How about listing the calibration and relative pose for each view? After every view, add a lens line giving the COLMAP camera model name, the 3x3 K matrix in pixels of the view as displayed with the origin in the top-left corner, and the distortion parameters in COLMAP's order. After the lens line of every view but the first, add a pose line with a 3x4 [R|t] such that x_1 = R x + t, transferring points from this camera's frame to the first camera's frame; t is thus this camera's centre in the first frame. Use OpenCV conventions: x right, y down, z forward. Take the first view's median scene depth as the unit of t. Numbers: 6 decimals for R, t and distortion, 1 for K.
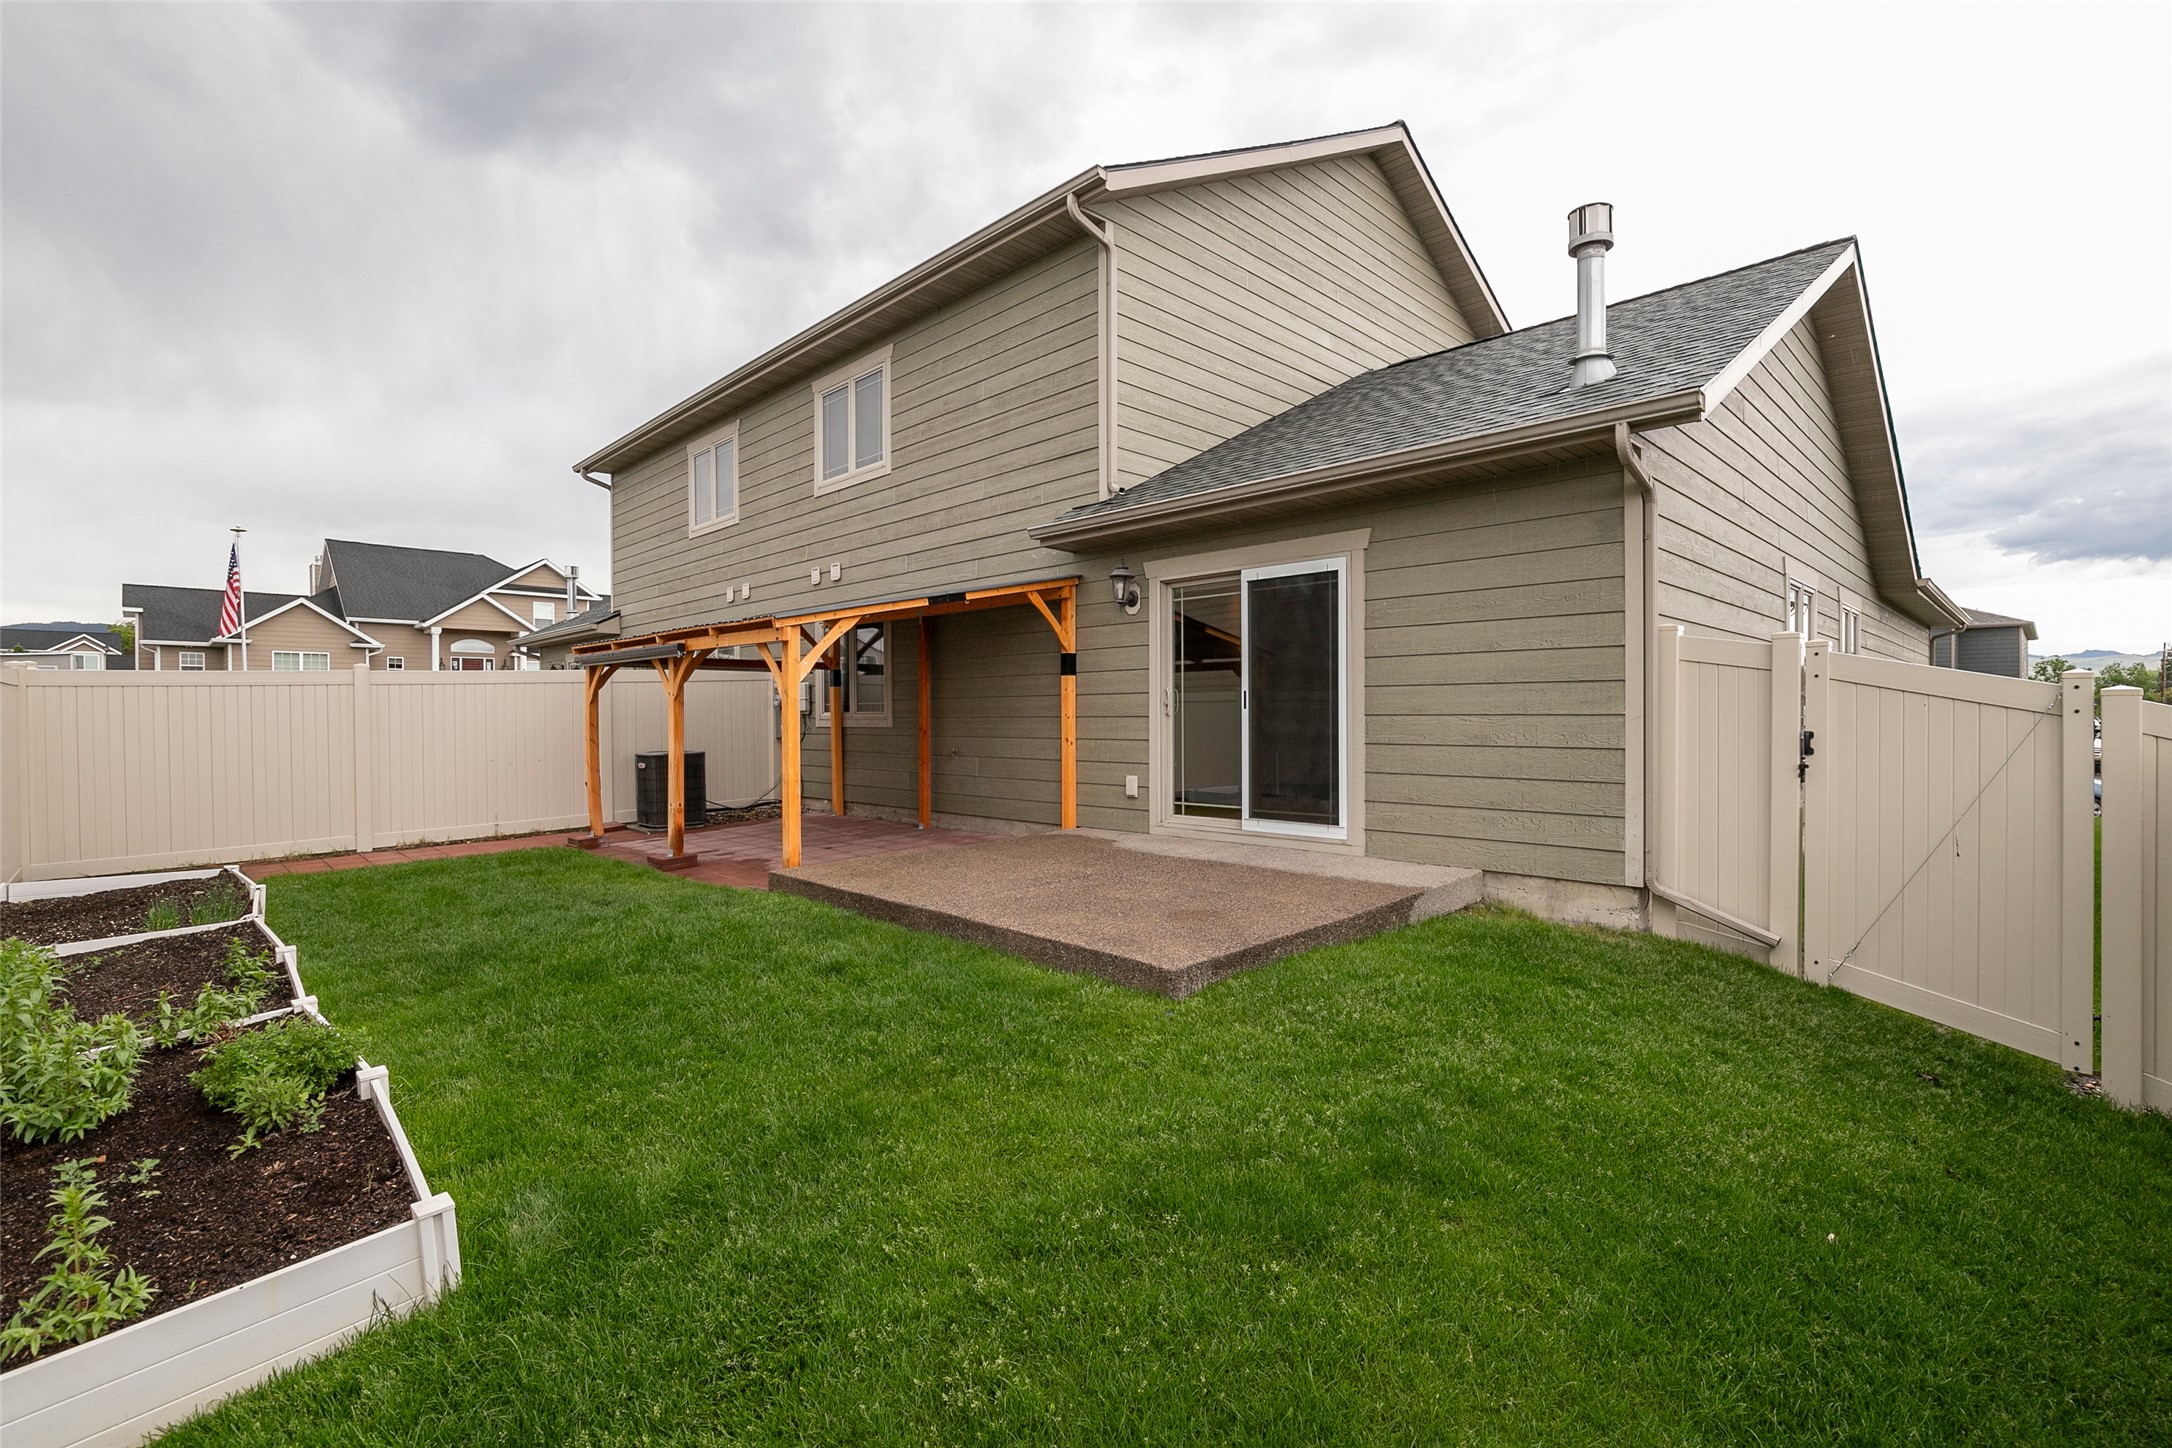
lens RADIAL K [[998.5, 0, 1083.3], [0, 998.5, 725.3], [0, 0, 1]] dist [-0.017550, 0.004982]
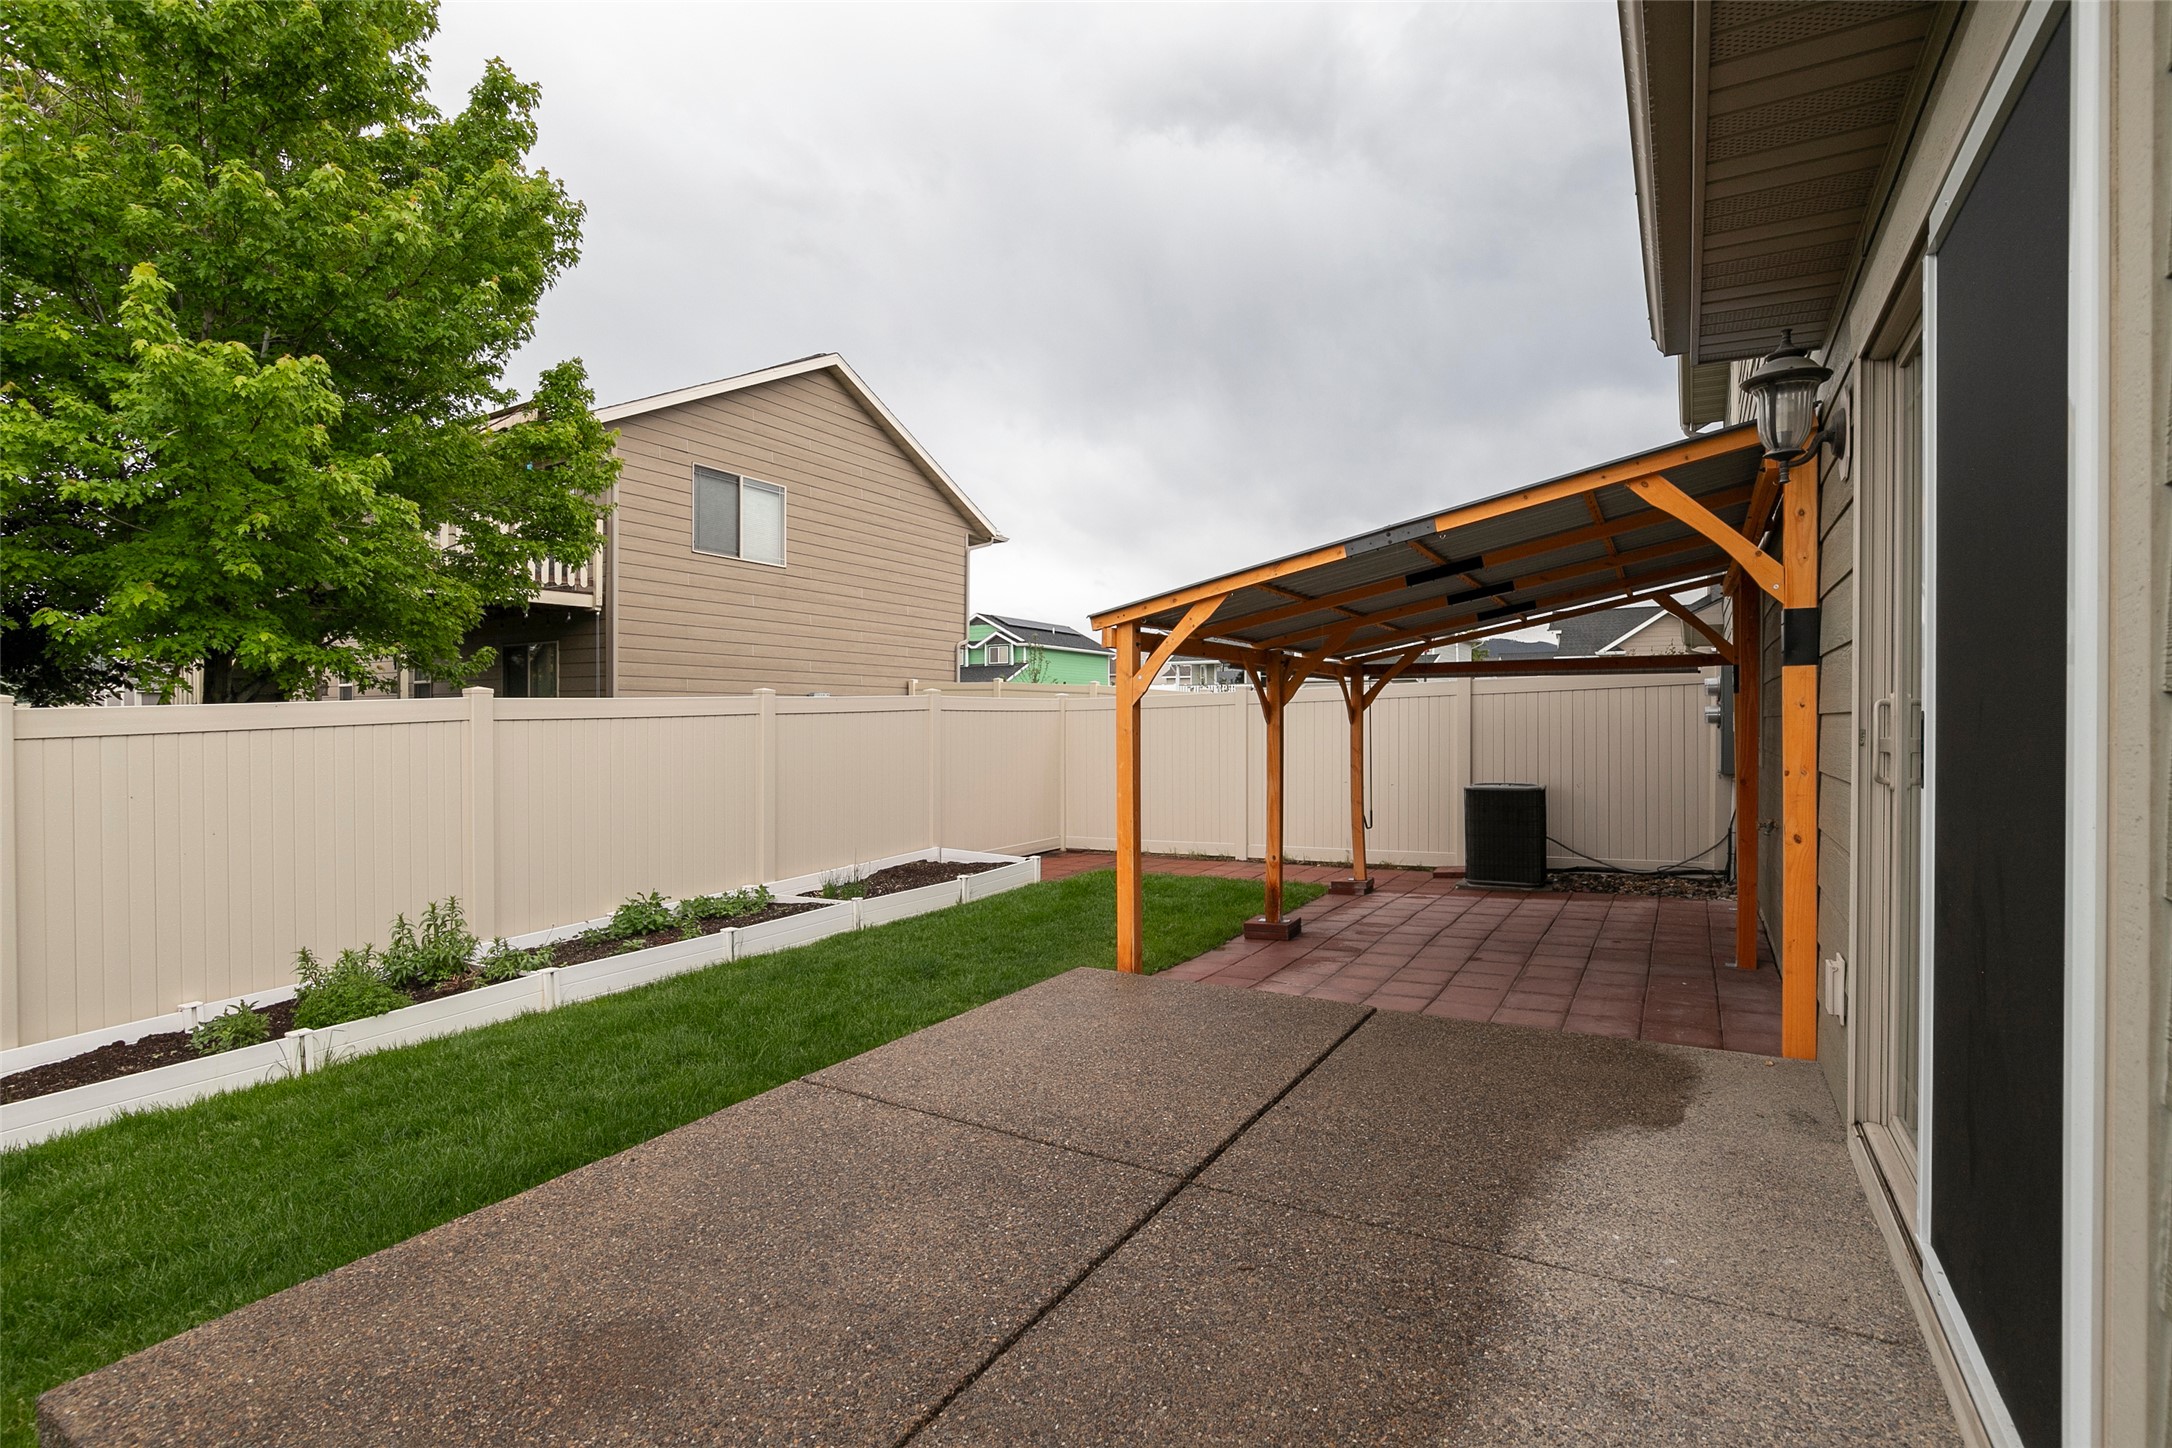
lens RADIAL K [[998.5, 0, 1084.5], [0, 998.5, 723.0], [0, 0, 1]] dist [-0.017550, 0.004982]
pose [[0.248234, 0.014267, -0.968595, 0.286387], [-0.007595, 0.999889, 0.012782, -0.032400], [0.968670, 0.004183, 0.248315, 0.636522]]
